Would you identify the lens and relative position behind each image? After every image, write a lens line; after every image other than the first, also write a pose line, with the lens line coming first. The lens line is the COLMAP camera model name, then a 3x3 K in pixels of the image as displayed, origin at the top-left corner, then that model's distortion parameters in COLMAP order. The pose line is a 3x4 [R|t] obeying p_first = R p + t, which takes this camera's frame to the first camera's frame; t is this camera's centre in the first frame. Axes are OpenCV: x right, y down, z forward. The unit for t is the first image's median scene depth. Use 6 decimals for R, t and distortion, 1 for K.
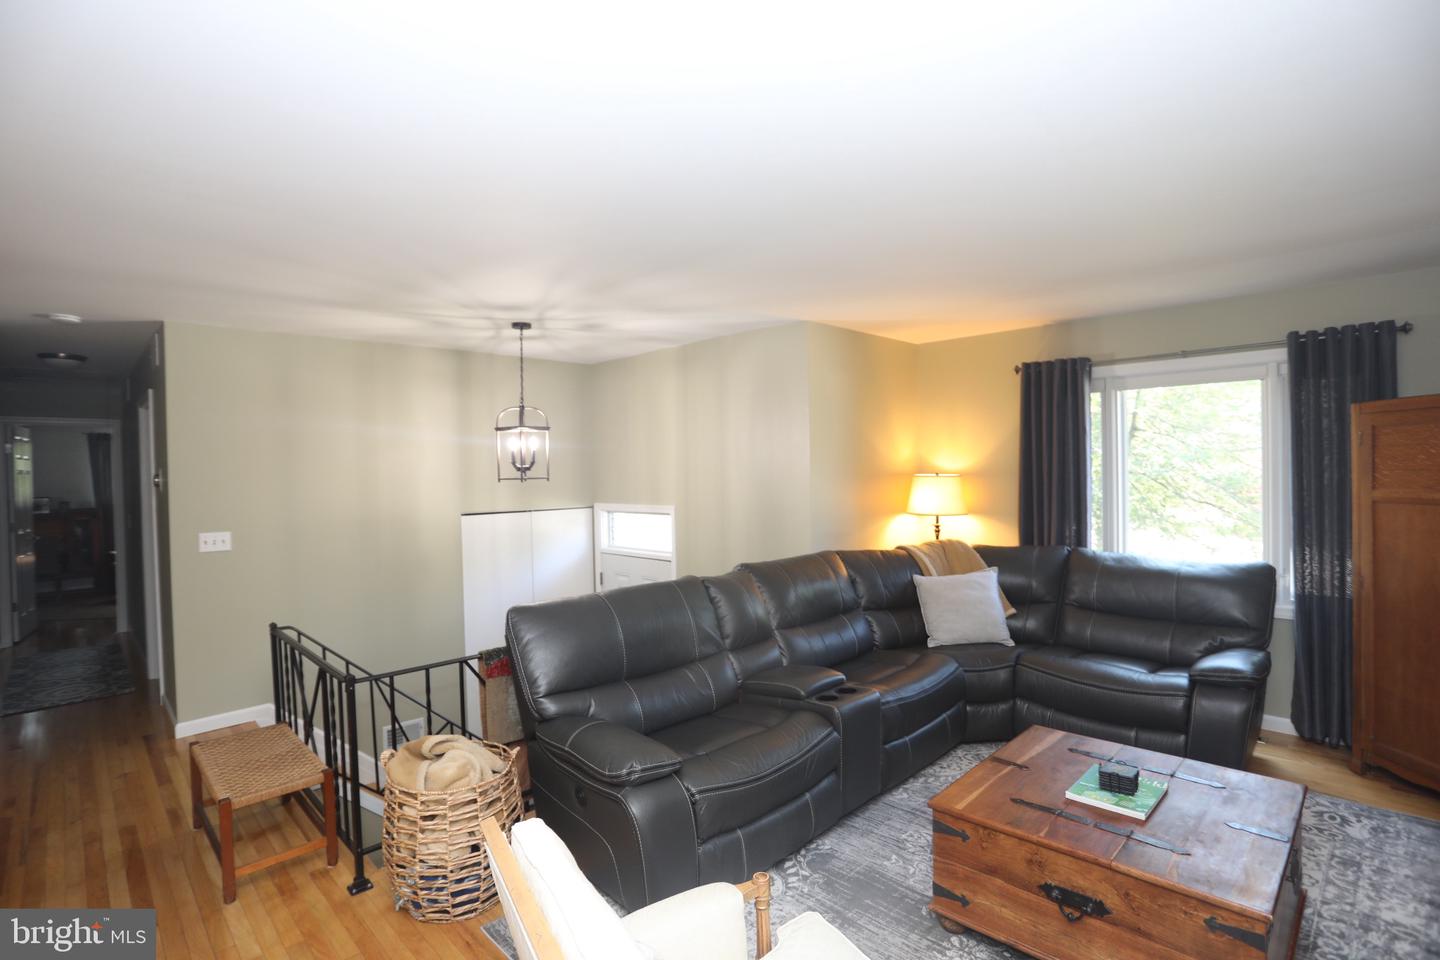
lens RADIAL K [[692.9, 0, 723.0], [0, 692.9, 484.4], [0, 0, 1]] dist [-0.028458, 0.005142]
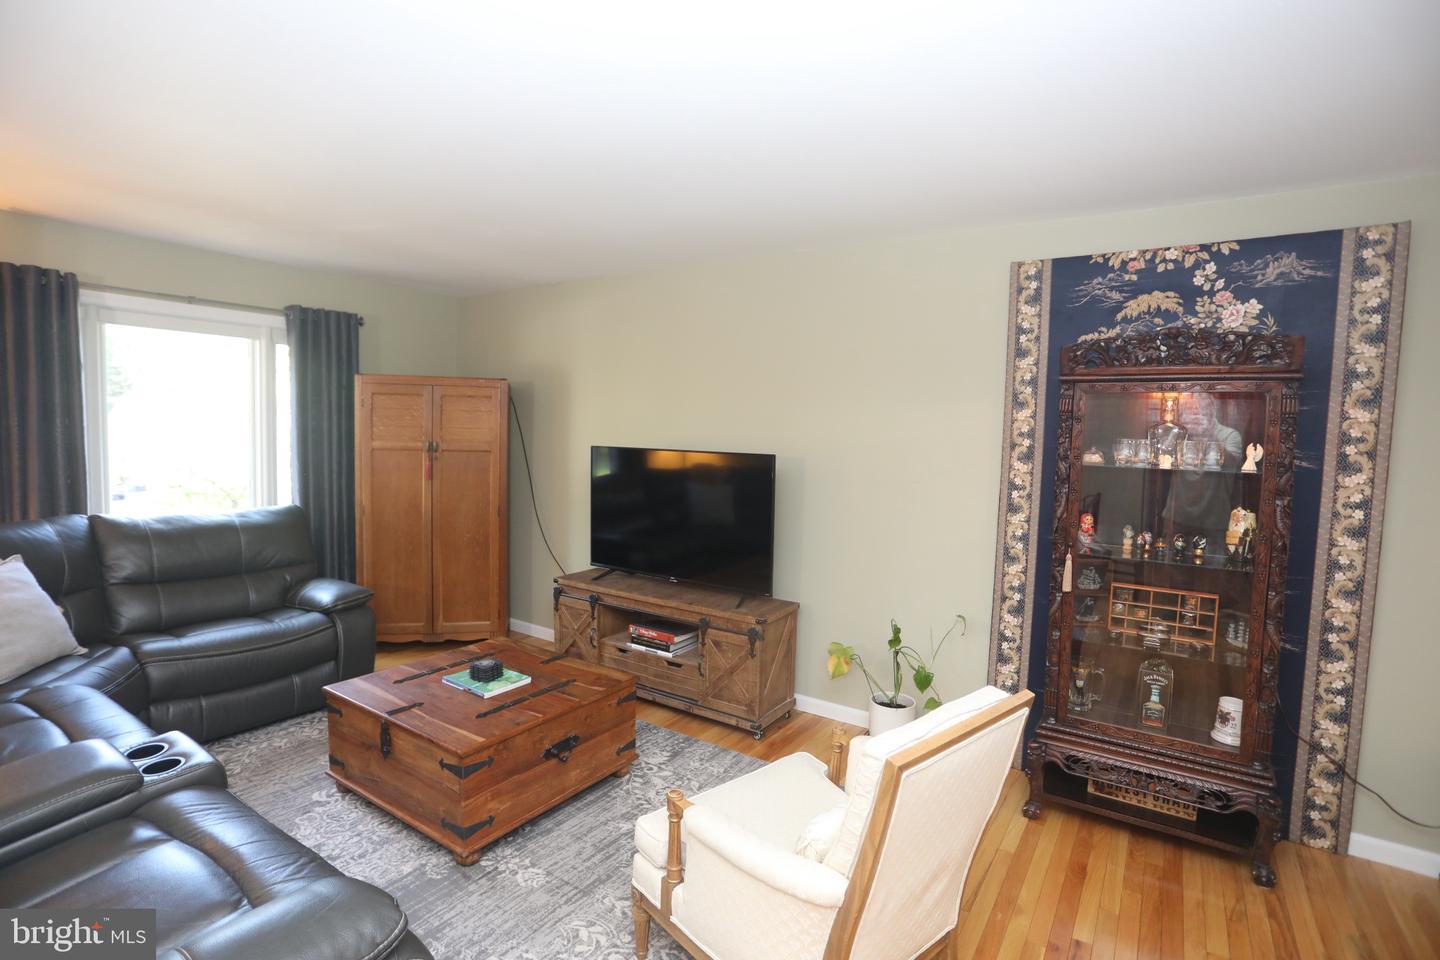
lens RADIAL K [[692.9, 0, 716.9], [0, 692.9, 480.3], [0, 0, 1]] dist [-0.028458, 0.005142]
pose [[-0.170589, -0.056852, 0.983701, -0.508745], [-0.002391, 0.998355, 0.057285, 0.006075], [-0.985339, 0.007420, -0.170444, 0.564094]]
